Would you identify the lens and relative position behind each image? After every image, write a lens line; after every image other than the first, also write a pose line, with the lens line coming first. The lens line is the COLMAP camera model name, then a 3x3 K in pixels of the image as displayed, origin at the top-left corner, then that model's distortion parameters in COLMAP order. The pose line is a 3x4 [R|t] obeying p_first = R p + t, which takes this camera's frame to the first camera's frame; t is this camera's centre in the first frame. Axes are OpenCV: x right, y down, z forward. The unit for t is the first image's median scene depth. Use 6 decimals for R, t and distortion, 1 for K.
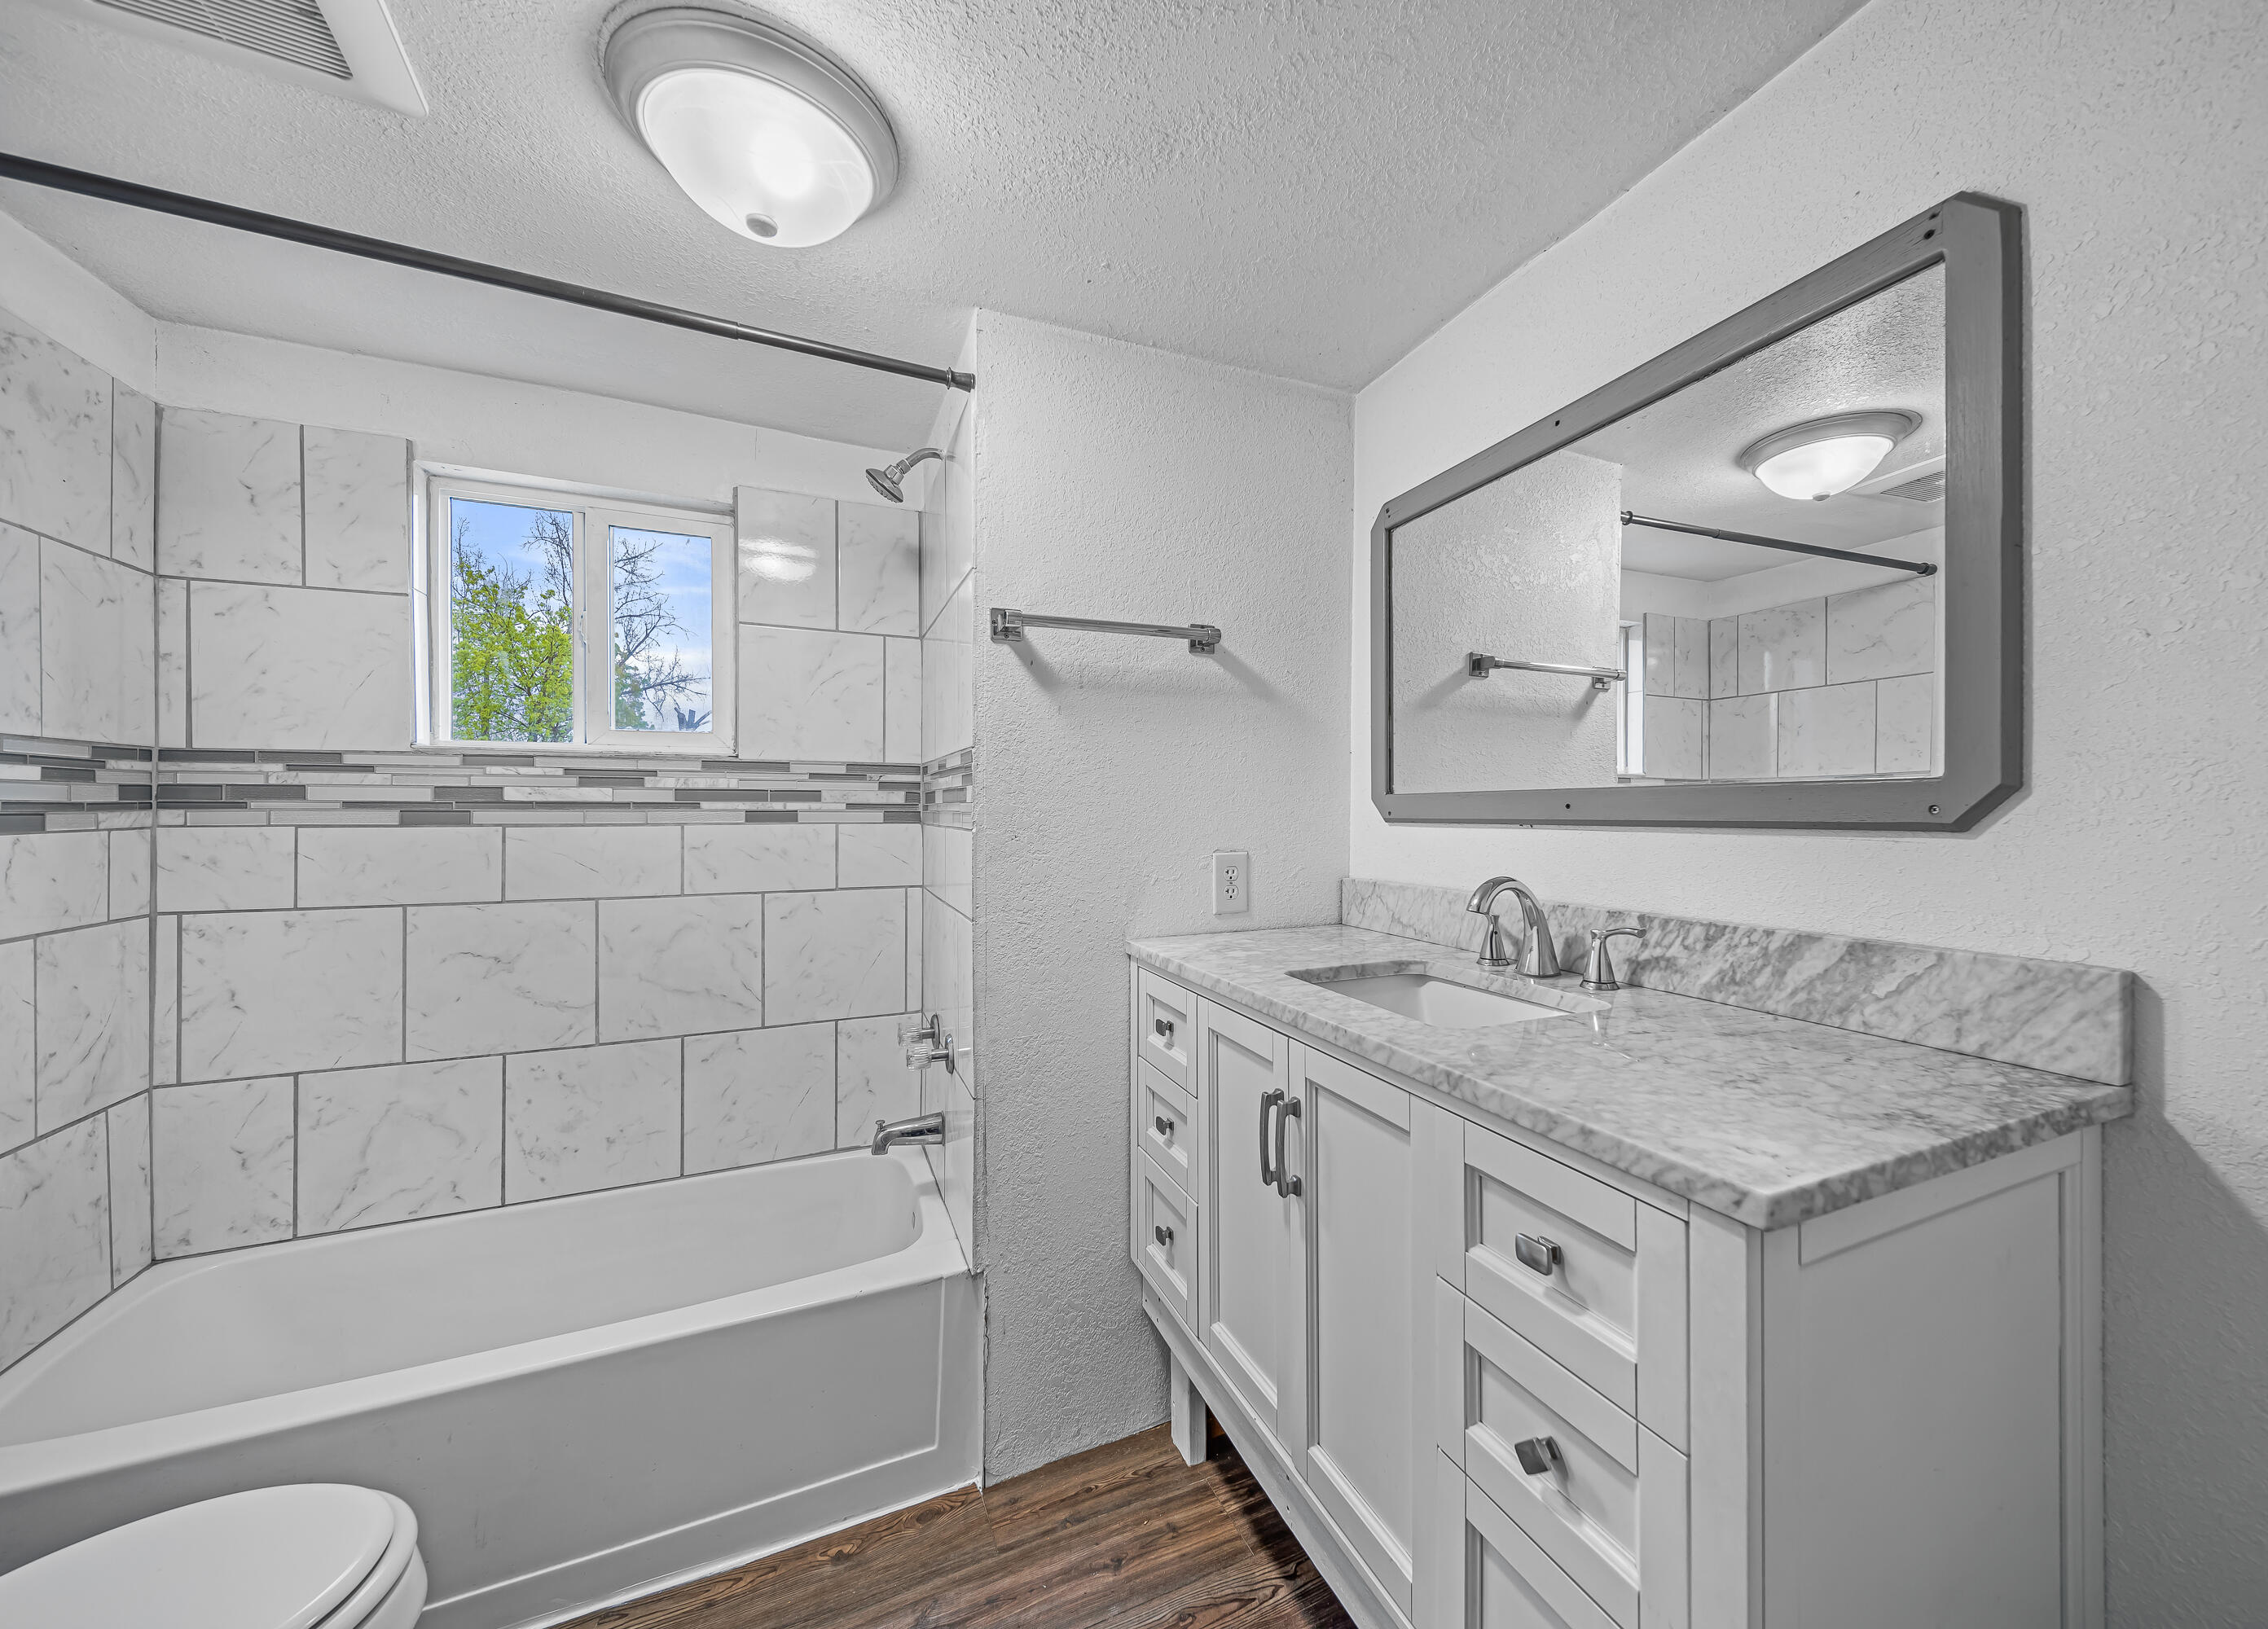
lens RADIAL K [[779.5, 0, 1134.0], [0, 779.5, 814.5], [0, 0, 1]] dist [0.011118, -0.002450]
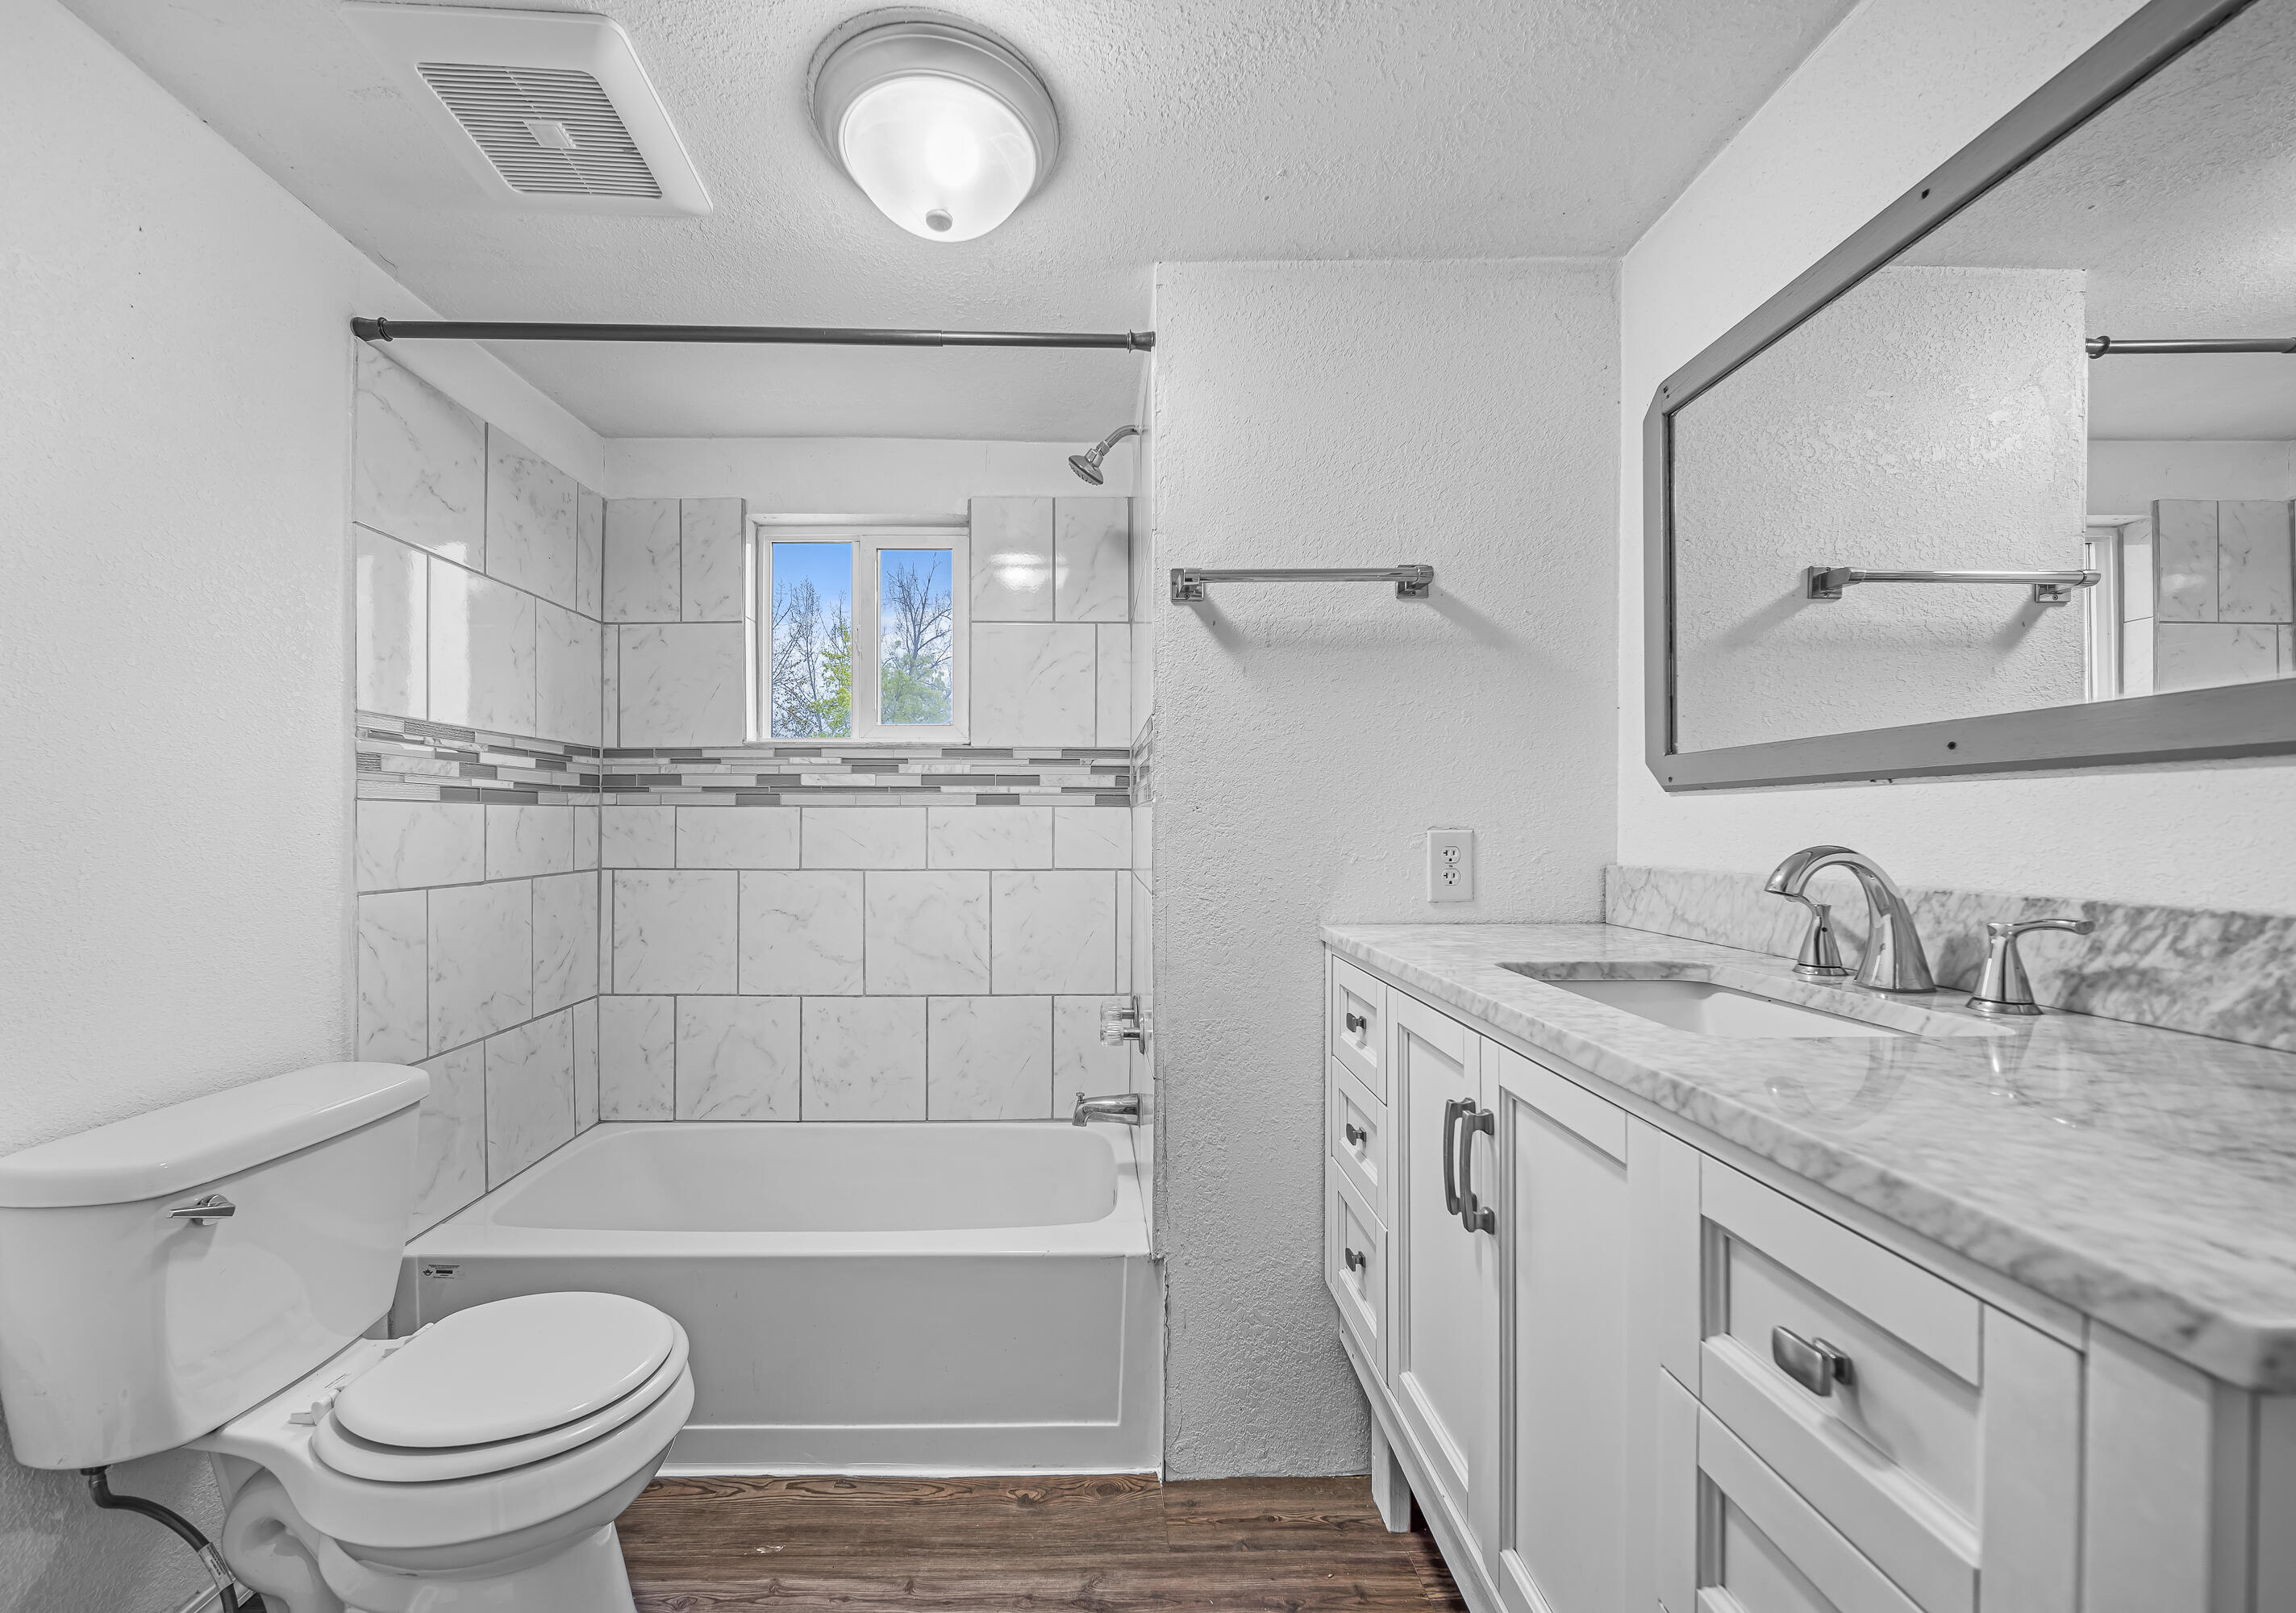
lens RADIAL K [[778.3, 0, 1096.7], [0, 778.3, 820.1], [0, 0, 1]] dist [-0.002618, -0.001436]
pose [[0.927473, 0.006551, -0.373833, 0.087827], [-0.009862, 0.999927, -0.006943, 0.050250], [0.373760, 0.010126, 0.927470, 0.072524]]
